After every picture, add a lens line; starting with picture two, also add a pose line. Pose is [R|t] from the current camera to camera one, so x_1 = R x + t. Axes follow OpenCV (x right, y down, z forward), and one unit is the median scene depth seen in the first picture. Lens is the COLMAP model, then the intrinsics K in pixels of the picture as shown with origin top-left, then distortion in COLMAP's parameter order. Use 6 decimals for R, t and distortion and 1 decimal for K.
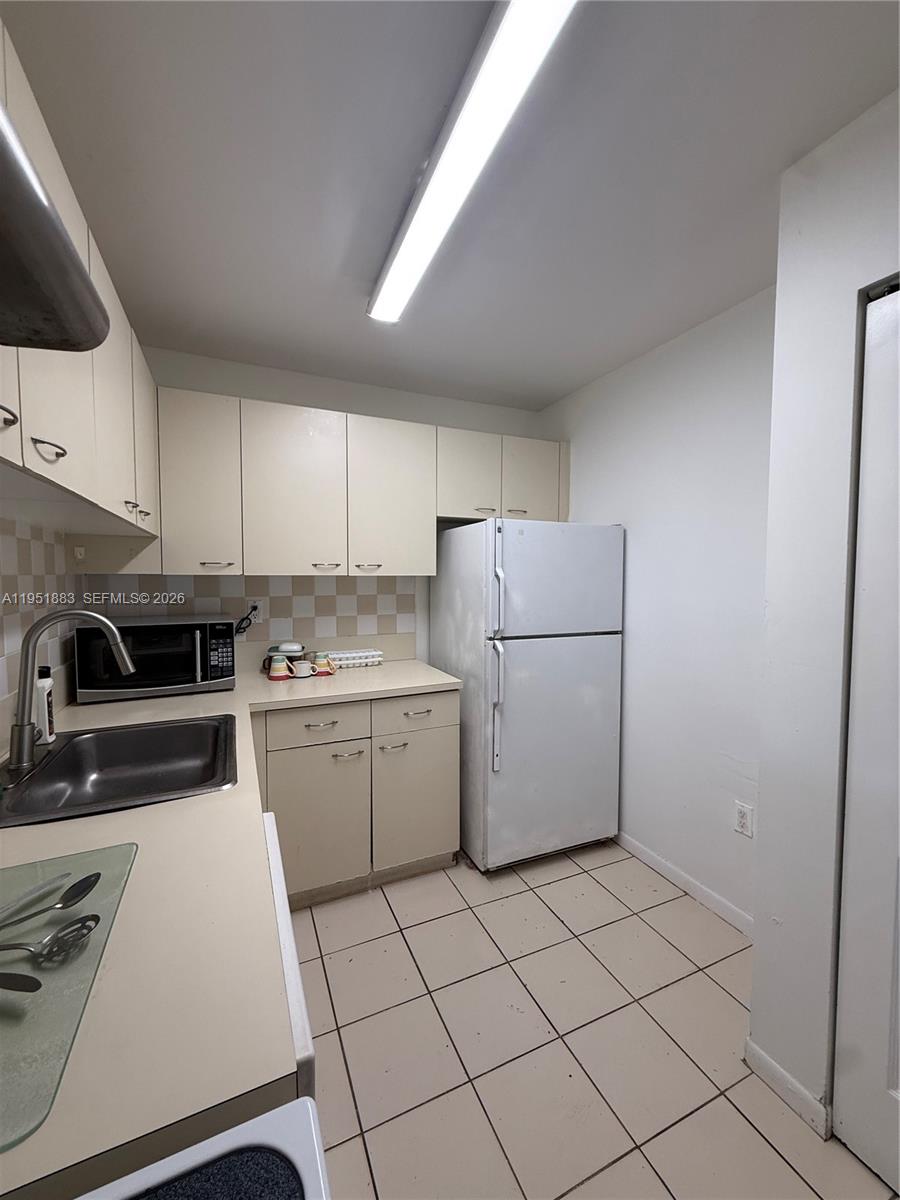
lens RADIAL K [[477.8, 0, 449.4], [0, 477.8, 598.8], [0, 0, 1]] dist [-0.000215, 0.000548]
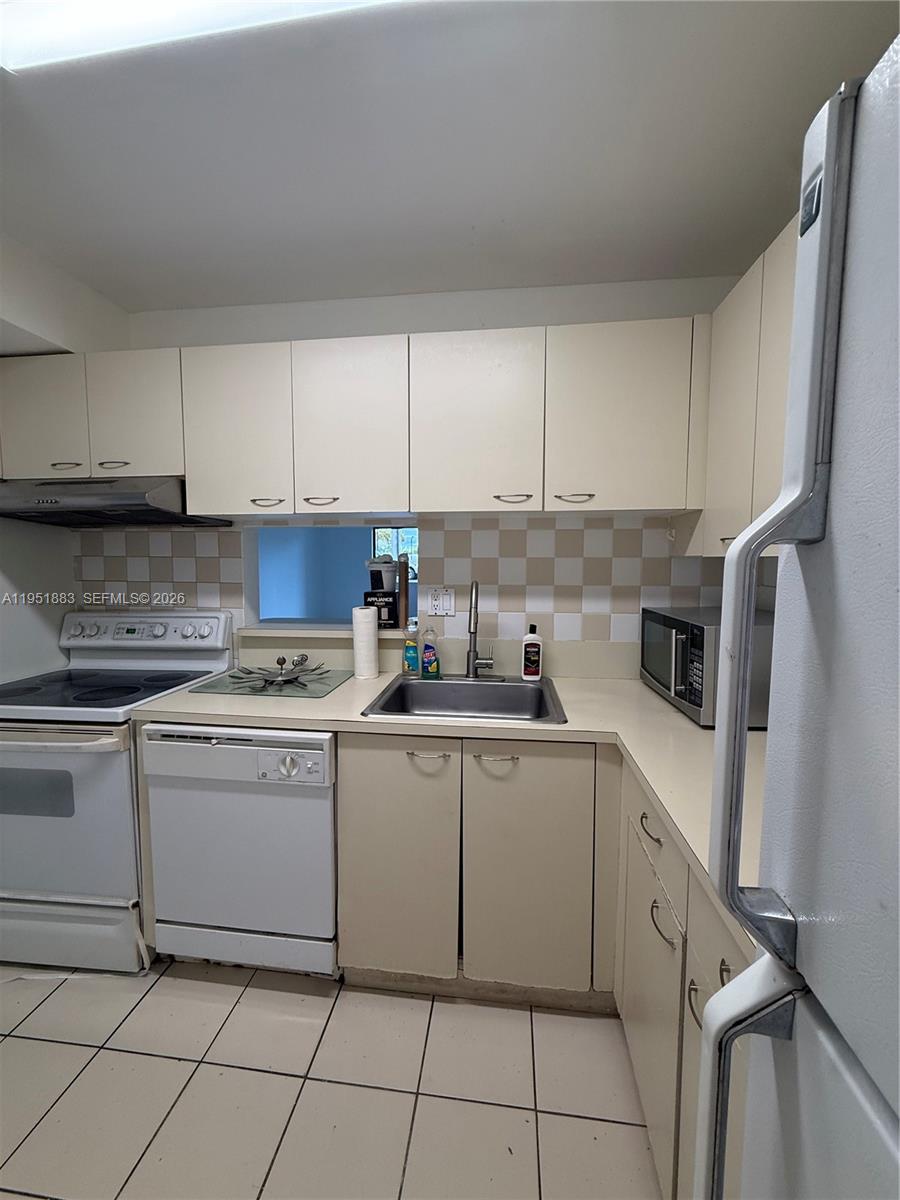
lens RADIAL K [[477.8, 0, 449.5], [0, 477.8, 597.8], [0, 0, 1]] dist [-0.000215, 0.000548]
pose [[-0.522739, 0.065865, -0.849945, 0.257662], [-0.043718, 0.993628, 0.103887, -0.039176], [0.851371, 0.091463, -0.516528, 0.913233]]
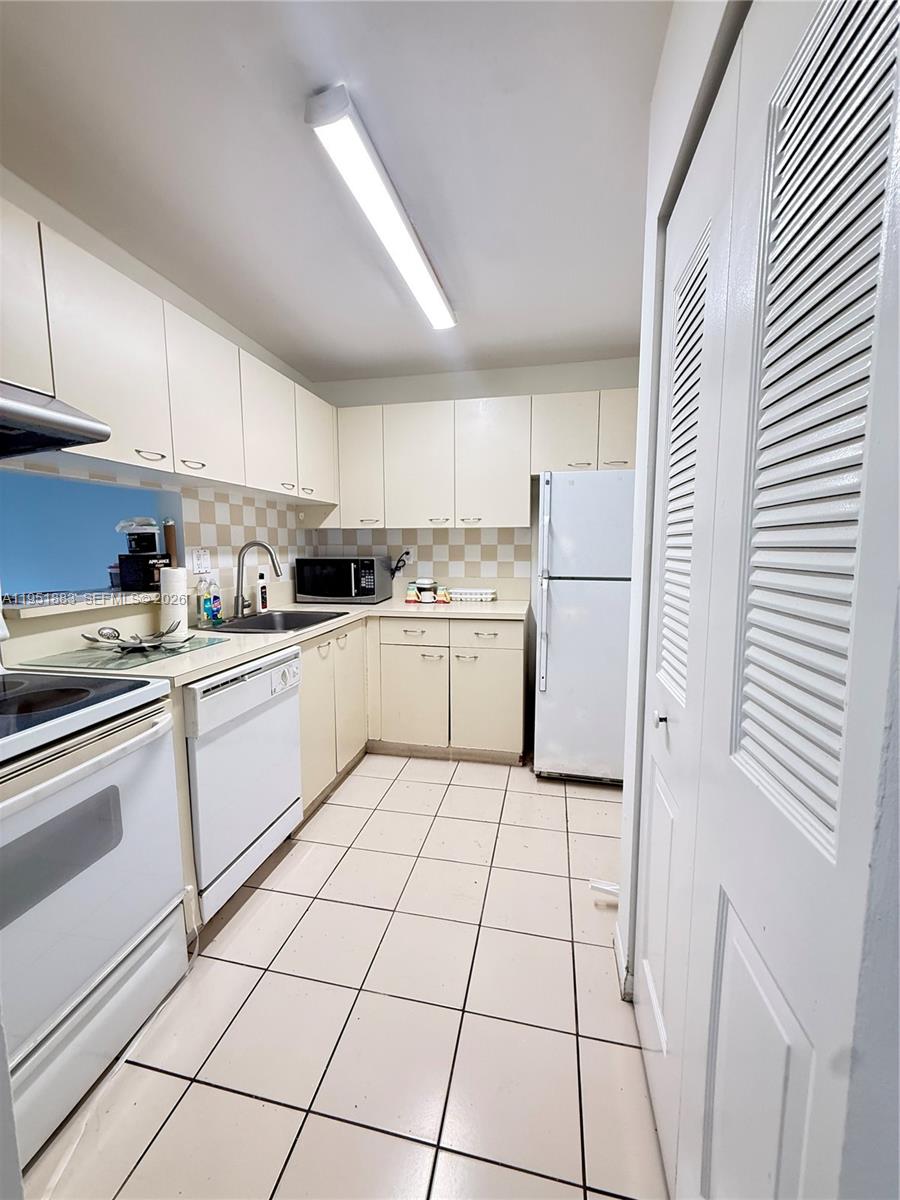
lens RADIAL K [[477.8, 0, 452.7], [0, 477.8, 599.2], [0, 0, 1]] dist [-0.000215, 0.000548]
pose [[0.808744, 0.061649, -0.584921, 0.560478], [-0.025343, 0.997220, 0.070064, 0.055778], [0.587615, -0.041841, 0.808058, -0.065851]]
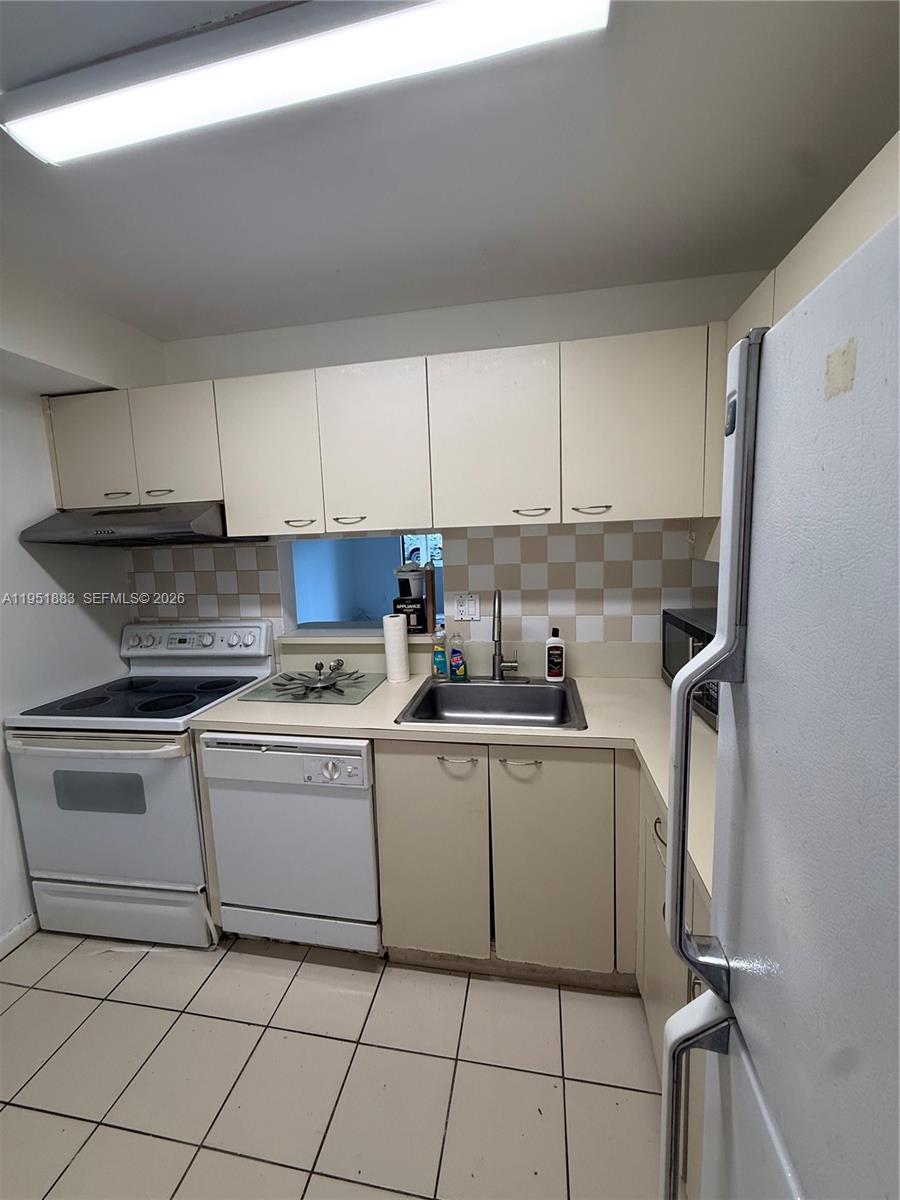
lens RADIAL K [[477.8, 0, 449.9], [0, 477.8, 597.3], [0, 0, 1]] dist [-0.000215, 0.000548]
pose [[-0.572182, 0.121479, -0.811080, 0.280608], [-0.004598, 0.988478, 0.151292, -0.097680], [0.820114, 0.090295, -0.565031, 0.937961]]
